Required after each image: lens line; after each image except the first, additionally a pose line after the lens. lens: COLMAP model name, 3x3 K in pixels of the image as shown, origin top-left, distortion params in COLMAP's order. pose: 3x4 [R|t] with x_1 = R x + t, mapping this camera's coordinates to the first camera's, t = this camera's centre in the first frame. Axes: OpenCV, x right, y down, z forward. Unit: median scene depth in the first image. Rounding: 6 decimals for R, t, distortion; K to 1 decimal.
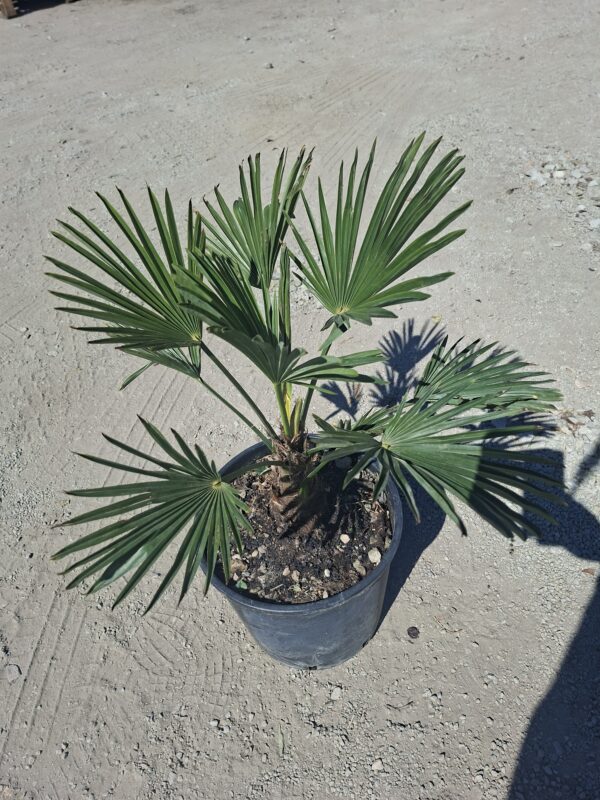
lens RADIAL K [[573.5, 0, 303.4], [0, 573.5, 402.1], [0, 0, 1]] dist [0.044052, -0.090225]
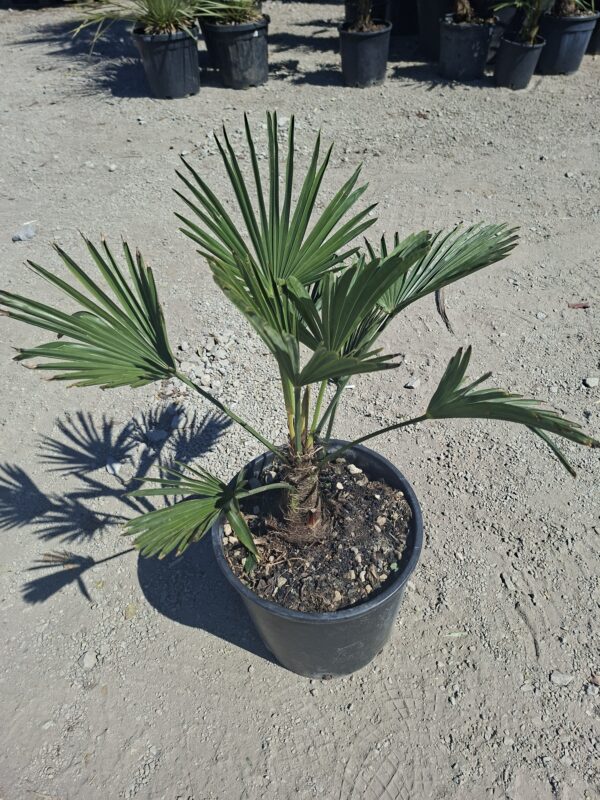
lens RADIAL K [[573.5, 0, 303.4], [0, 573.5, 402.1], [0, 0, 1]] dist [0.044052, -0.090225]
pose [[-0.022620, -0.590213, 0.806931, -0.447681], [0.735110, 0.537213, 0.413540, -0.220472], [-0.677571, 0.602537, 0.421720, 0.309791]]
